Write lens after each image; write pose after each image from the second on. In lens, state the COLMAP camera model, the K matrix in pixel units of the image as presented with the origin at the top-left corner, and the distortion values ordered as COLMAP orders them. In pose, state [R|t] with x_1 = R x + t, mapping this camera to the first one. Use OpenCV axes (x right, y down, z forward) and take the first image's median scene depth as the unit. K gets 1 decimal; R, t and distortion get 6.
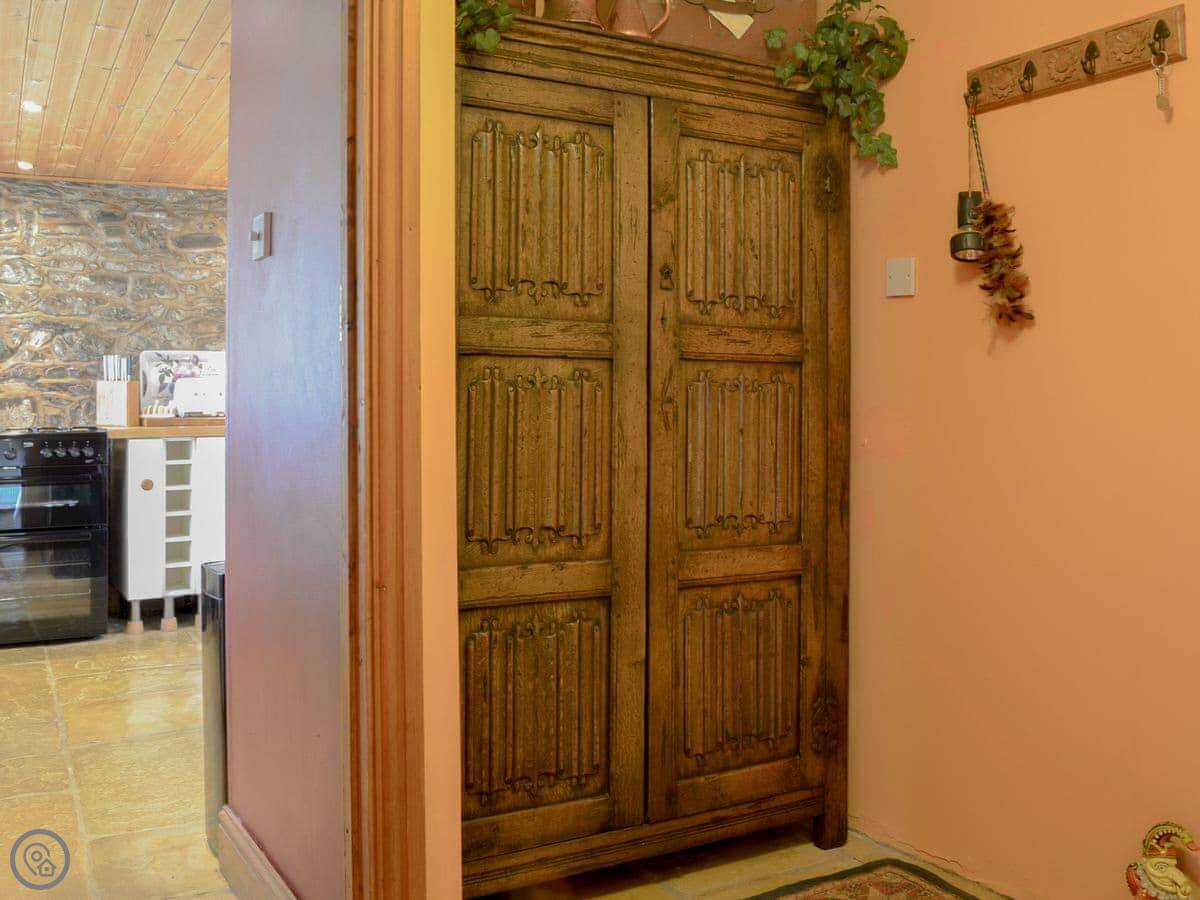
lens RADIAL K [[1168.4, 0, 599.0], [0, 1168.4, 346.0], [0, 0, 1]] dist [-0.108717, -0.002999]
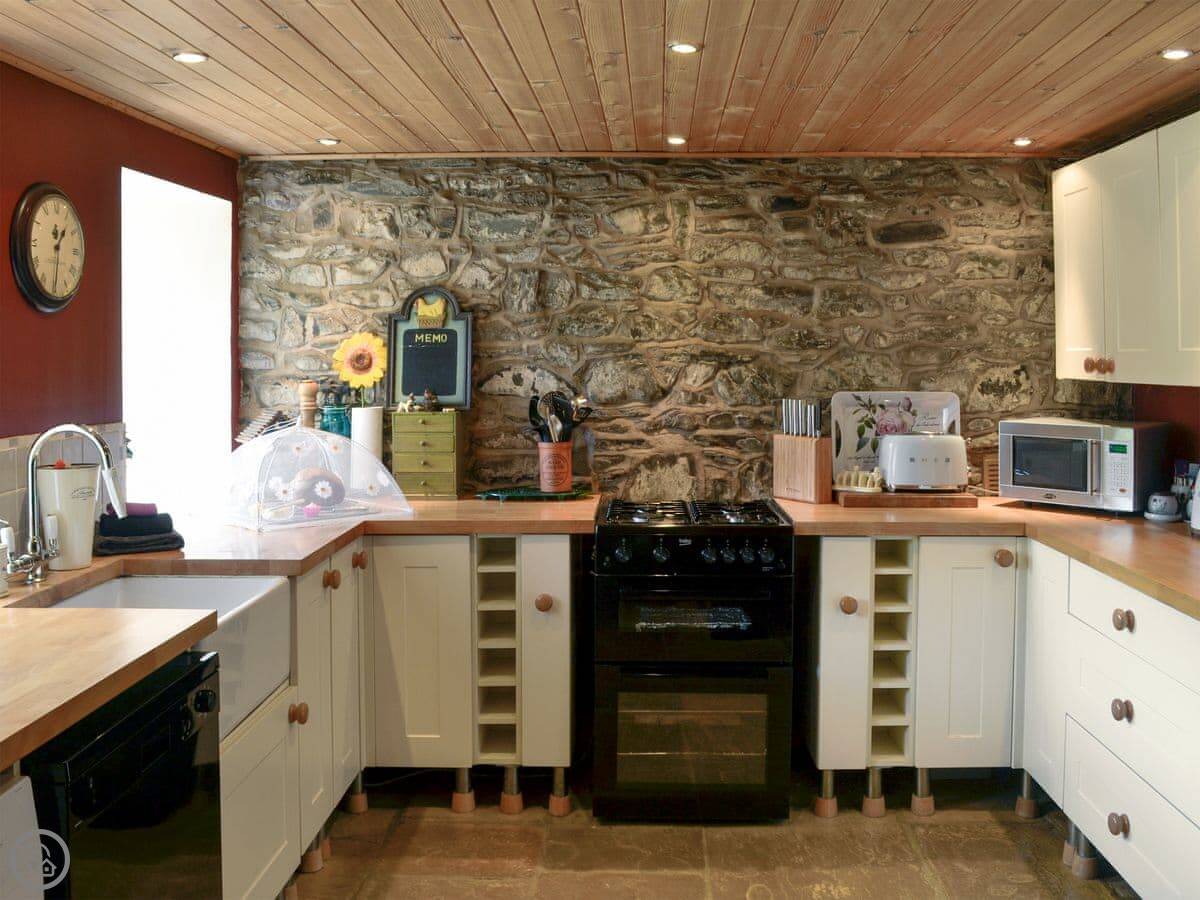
lens RADIAL K [[1187.6, 0, 604.1], [0, 1187.6, 425.4], [0, 0, 1]] dist [-0.073253, 0.000600]
pose [[0.860917, 0.037234, -0.507382, -0.145959], [0.014430, 0.995130, 0.097513, -0.049211], [0.508542, -0.091272, 0.856186, 0.292611]]
